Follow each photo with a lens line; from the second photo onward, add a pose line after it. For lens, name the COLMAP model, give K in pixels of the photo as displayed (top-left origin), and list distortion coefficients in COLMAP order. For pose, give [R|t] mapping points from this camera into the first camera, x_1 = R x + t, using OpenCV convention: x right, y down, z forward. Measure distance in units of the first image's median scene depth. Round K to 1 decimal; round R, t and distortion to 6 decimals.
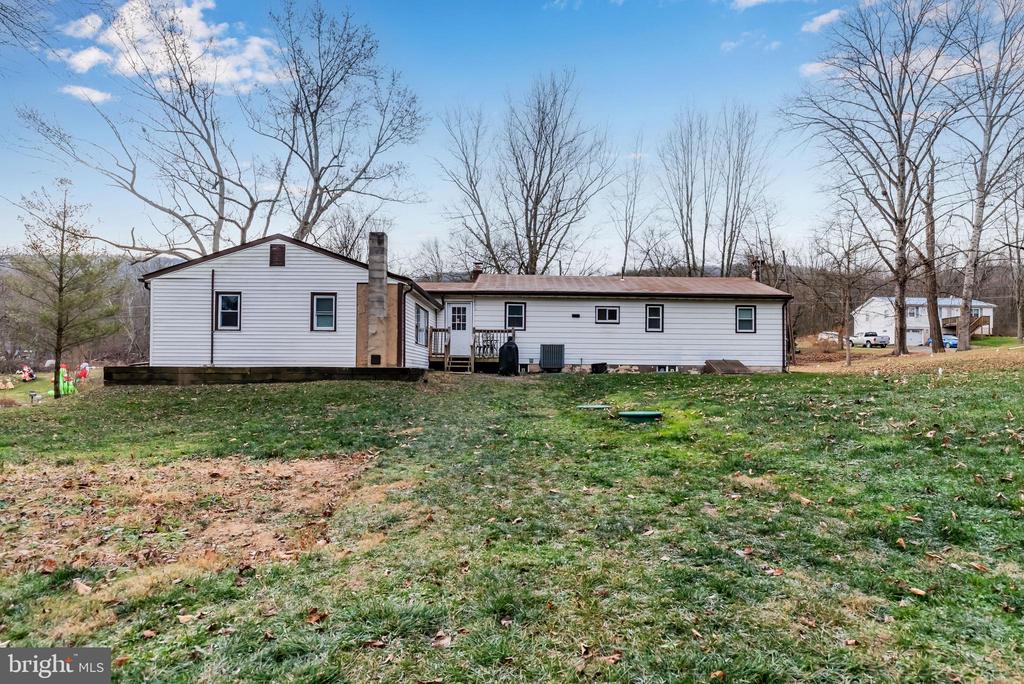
lens RADIAL K [[508.4, 0, 514.5], [0, 508.4, 347.7], [0, 0, 1]] dist [-0.000581, -0.000094]
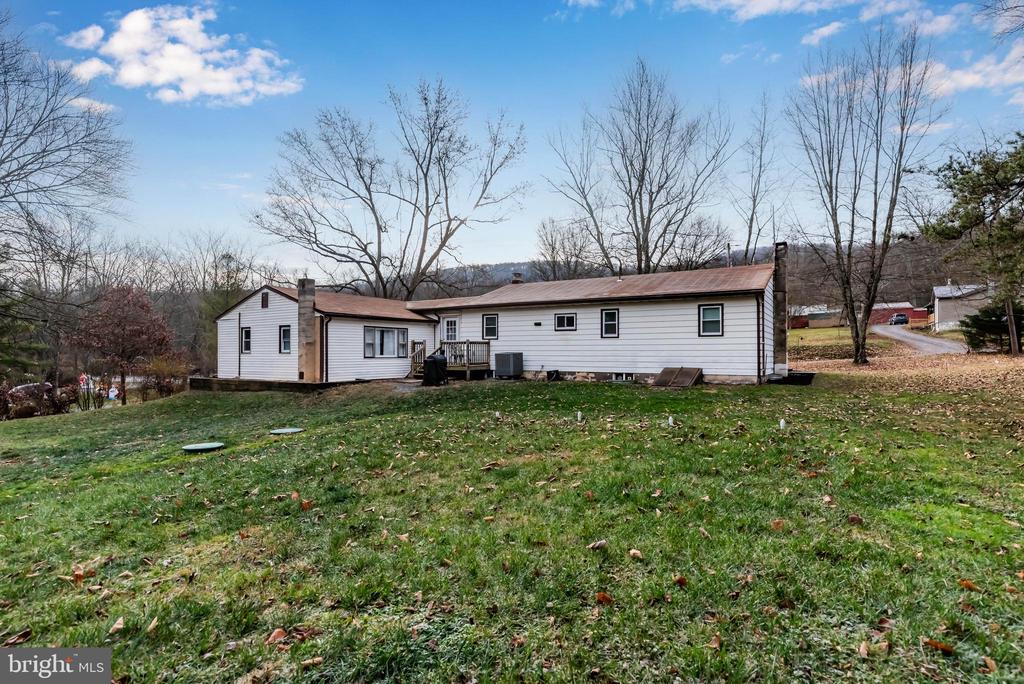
lens RADIAL K [[508.4, 0, 516.9], [0, 508.4, 341.5], [0, 0, 1]] dist [-0.000581, -0.000094]
pose [[0.863300, -0.024554, -0.504094, 0.604691], [0.034845, 0.999332, 0.010997, -0.040915], [0.503487, -0.027059, 0.863579, 0.090544]]
